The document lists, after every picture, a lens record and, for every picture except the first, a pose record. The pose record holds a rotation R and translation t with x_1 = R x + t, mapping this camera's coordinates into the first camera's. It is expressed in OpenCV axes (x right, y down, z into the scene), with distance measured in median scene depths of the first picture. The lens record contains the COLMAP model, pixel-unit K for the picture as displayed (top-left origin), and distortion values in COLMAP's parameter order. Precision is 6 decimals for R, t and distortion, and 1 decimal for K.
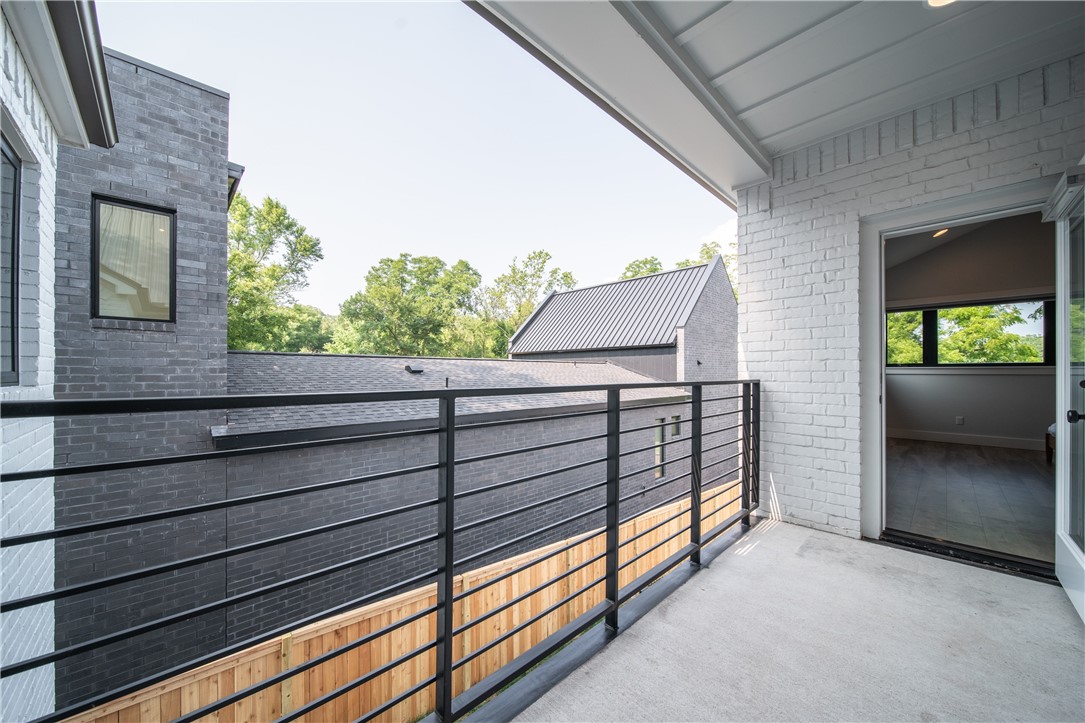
lens RADIAL K [[392.0, 0, 545.8], [0, 392.0, 369.7], [0, 0, 1]] dist [-0.000330, -0.000055]
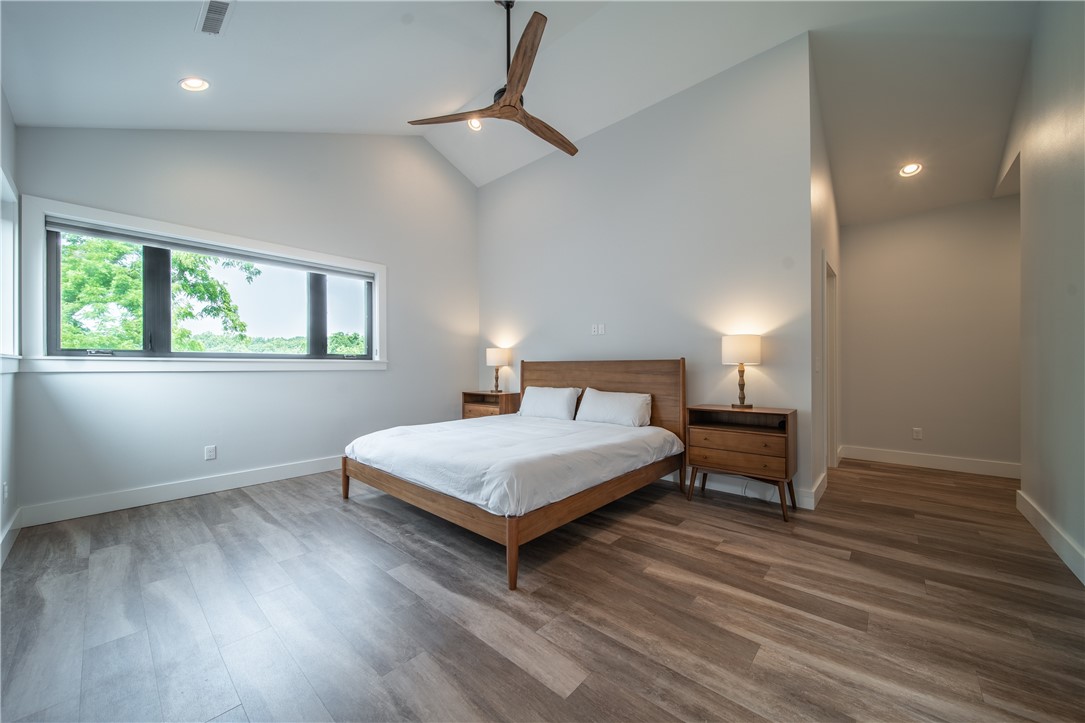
lens RADIAL K [[392.0, 0, 545.8], [0, 392.0, 369.7], [0, 0, 1]] dist [-0.000330, -0.000055]
pose [[-0.067088, -0.006060, 0.997729, 0.172268], [-0.012163, 0.999912, 0.005255, 0.000147], [-0.997673, -0.011783, -0.067155, 0.209032]]
